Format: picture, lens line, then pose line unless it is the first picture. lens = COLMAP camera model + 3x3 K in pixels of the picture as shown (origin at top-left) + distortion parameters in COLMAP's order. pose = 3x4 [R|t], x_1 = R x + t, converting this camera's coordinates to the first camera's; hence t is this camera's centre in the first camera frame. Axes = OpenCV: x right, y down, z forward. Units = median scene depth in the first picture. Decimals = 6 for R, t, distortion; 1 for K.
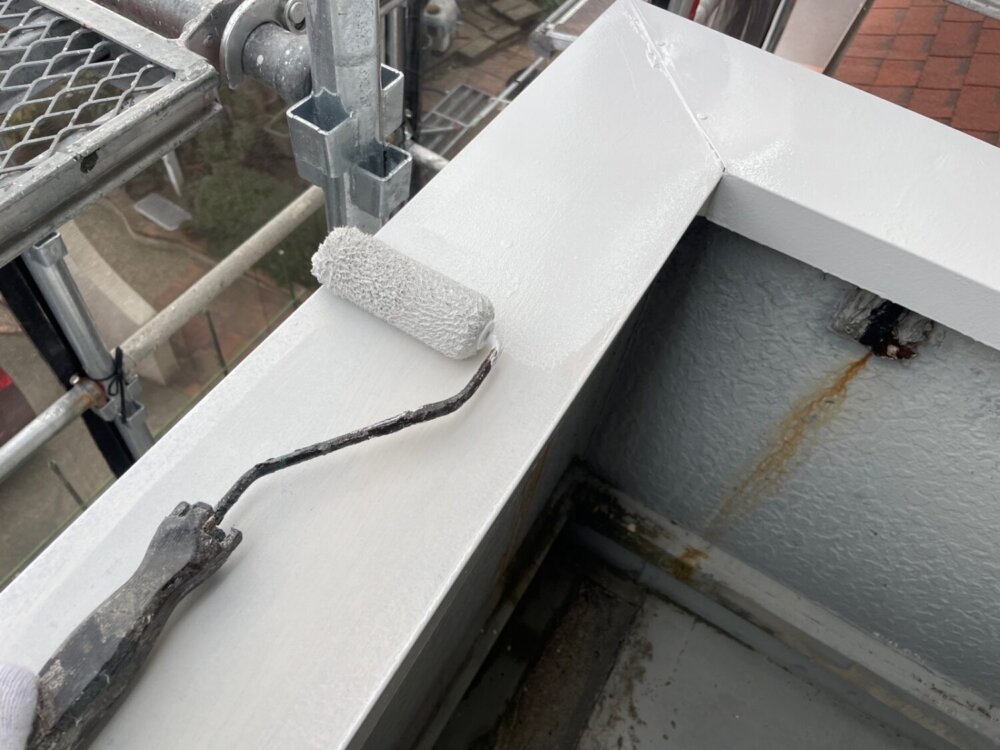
lens RADIAL K [[763.8, 0, 497.3], [0, 763.8, 374.4], [0, 0, 1]] dist [0.069842, -0.102687]
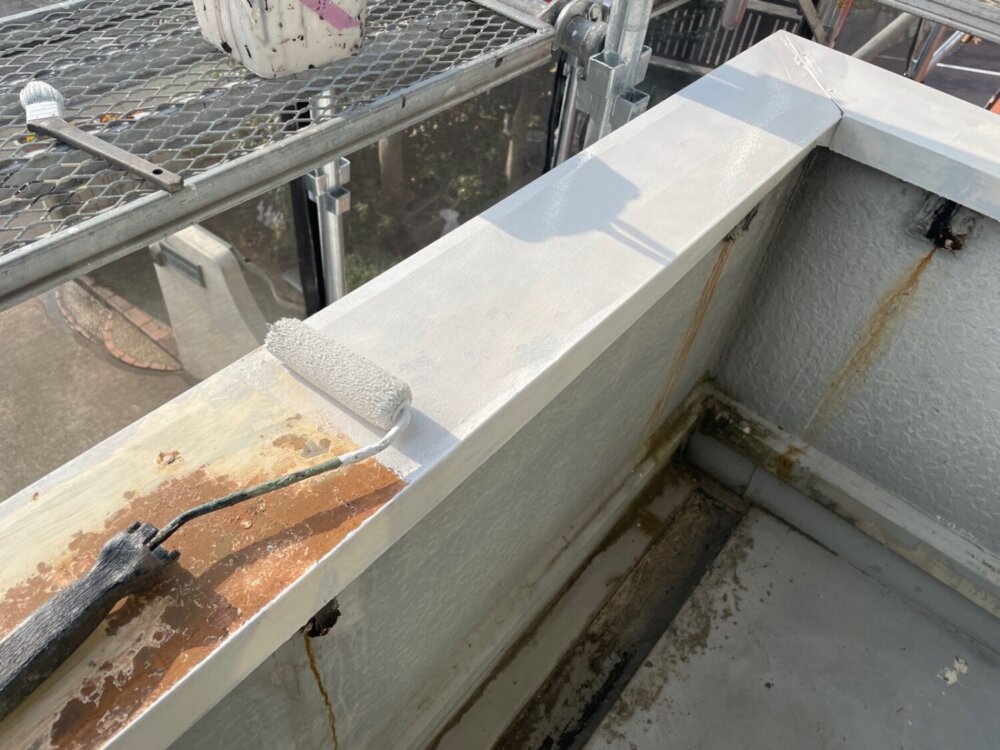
lens RADIAL K [[763.8, 0, 497.3], [0, 763.8, 374.4], [0, 0, 1]] dist [0.069842, -0.102687]
pose [[0.988704, 0.105586, -0.106378, -0.137193], [-0.121531, 0.980141, -0.156695, 0.427563], [0.087721, 0.167853, 0.981901, -0.404784]]
